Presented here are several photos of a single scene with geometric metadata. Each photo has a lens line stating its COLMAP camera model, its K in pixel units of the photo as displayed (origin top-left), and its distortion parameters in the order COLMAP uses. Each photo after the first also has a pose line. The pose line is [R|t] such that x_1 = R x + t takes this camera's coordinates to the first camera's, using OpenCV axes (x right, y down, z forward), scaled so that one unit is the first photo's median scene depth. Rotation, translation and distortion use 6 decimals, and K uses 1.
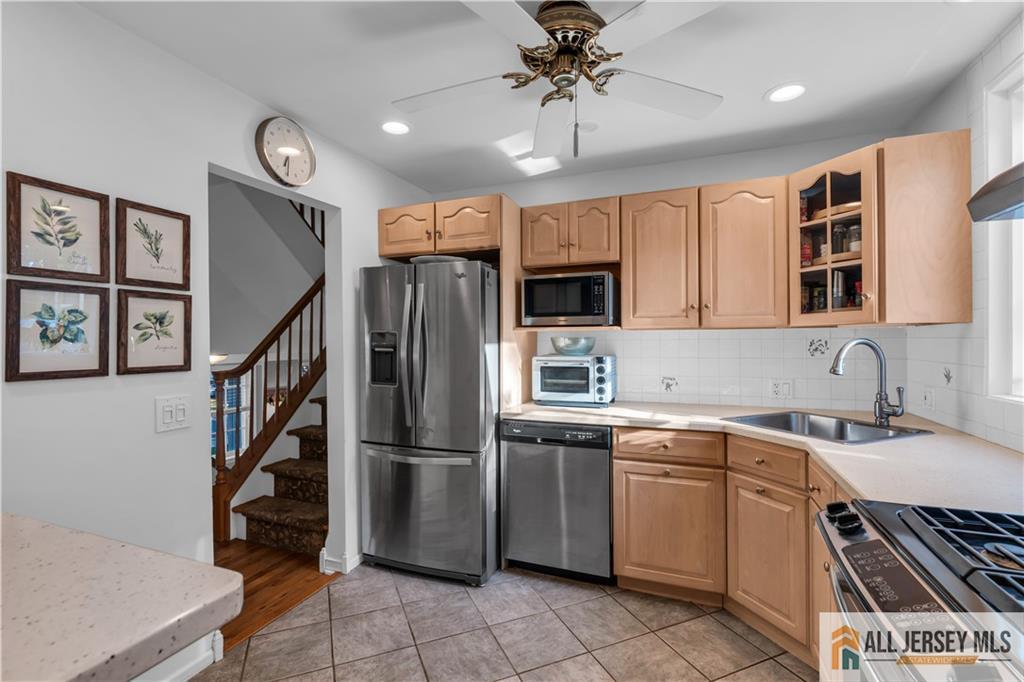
lens RADIAL K [[466.0, 0, 511.8], [0, 466.0, 338.1], [0, 0, 1]] dist [-0.003142, 0.000610]
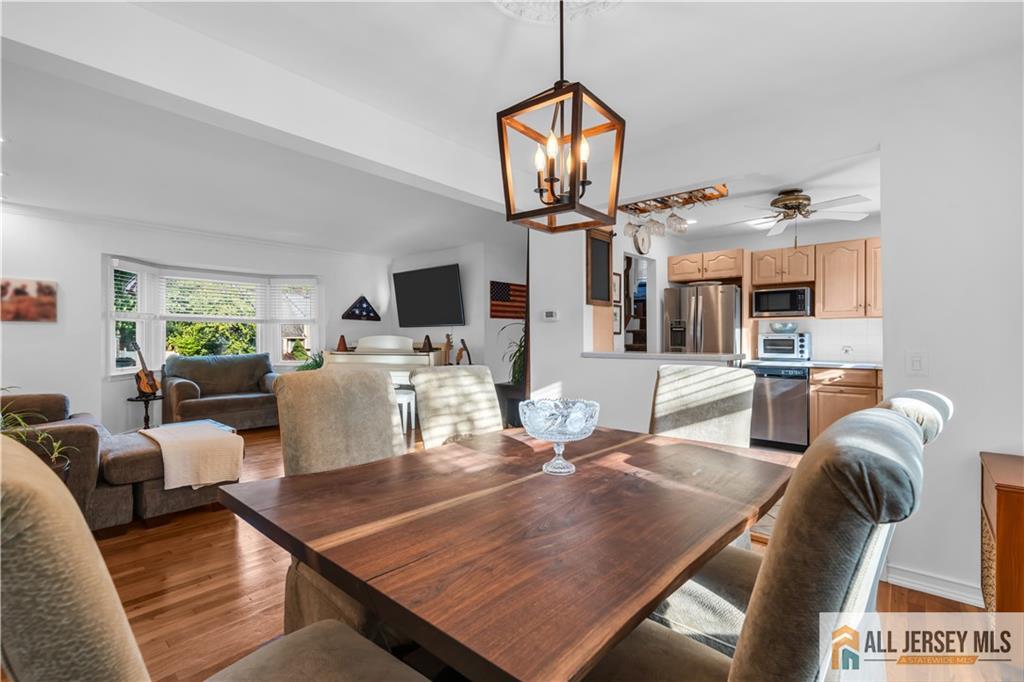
lens RADIAL K [[466.0, 0, 510.6], [0, 466.0, 338.4], [0, 0, 1]] dist [-0.003142, 0.000610]
pose [[0.941457, 0.006554, -0.337070, -0.291075], [-0.004447, 0.999965, 0.007023, 0.055906], [0.337104, -0.005112, 0.941453, -1.192646]]
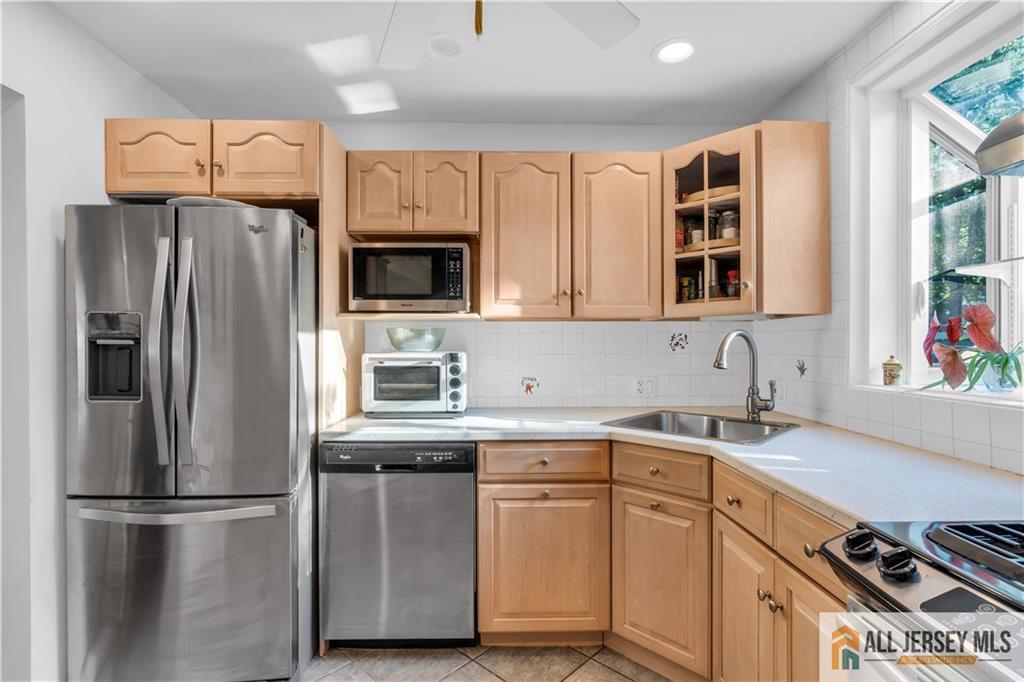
lens RADIAL K [[493.1, 0, 510.2], [0, 493.1, 343.0], [0, 0, 1]] dist [-0.008715, 0.003196]
pose [[0.920325, 0.005098, 0.391121, -0.052162], [-0.005902, 0.999982, 0.000853, 0.023963], [-0.391109, -0.003093, 0.920339, 0.217207]]
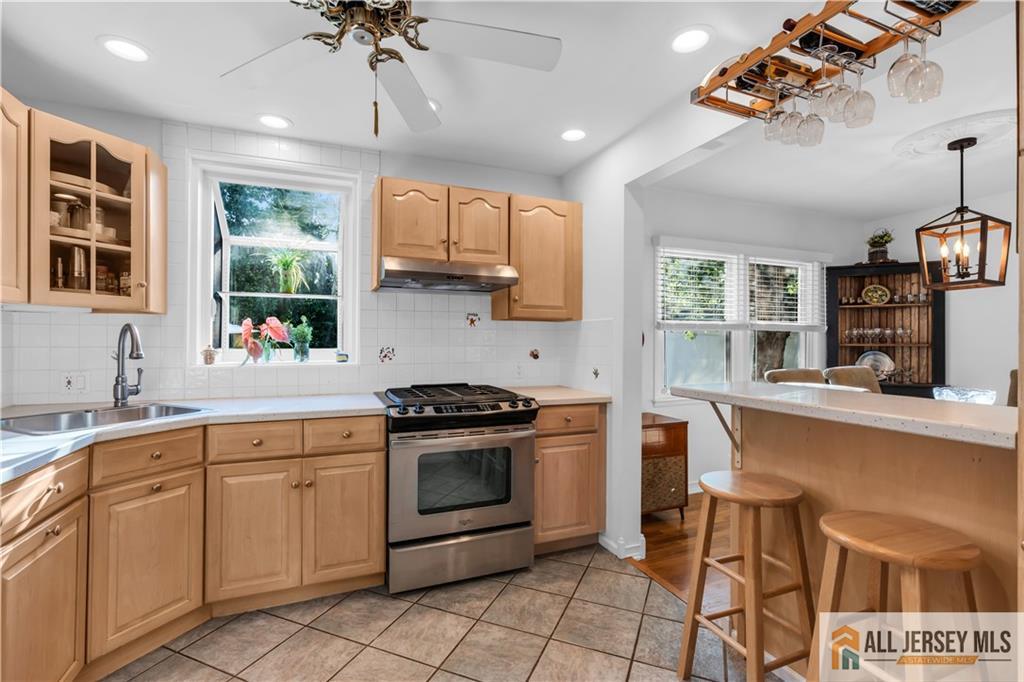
lens RADIAL K [[466.0, 0, 507.4], [0, 466.0, 338.6], [0, 0, 1]] dist [-0.003142, 0.000610]
pose [[-0.685444, -0.001855, 0.728123, -0.480118], [-0.012461, 0.999880, -0.009183, 0.026236], [-0.728019, -0.015368, -0.685385, 0.897812]]
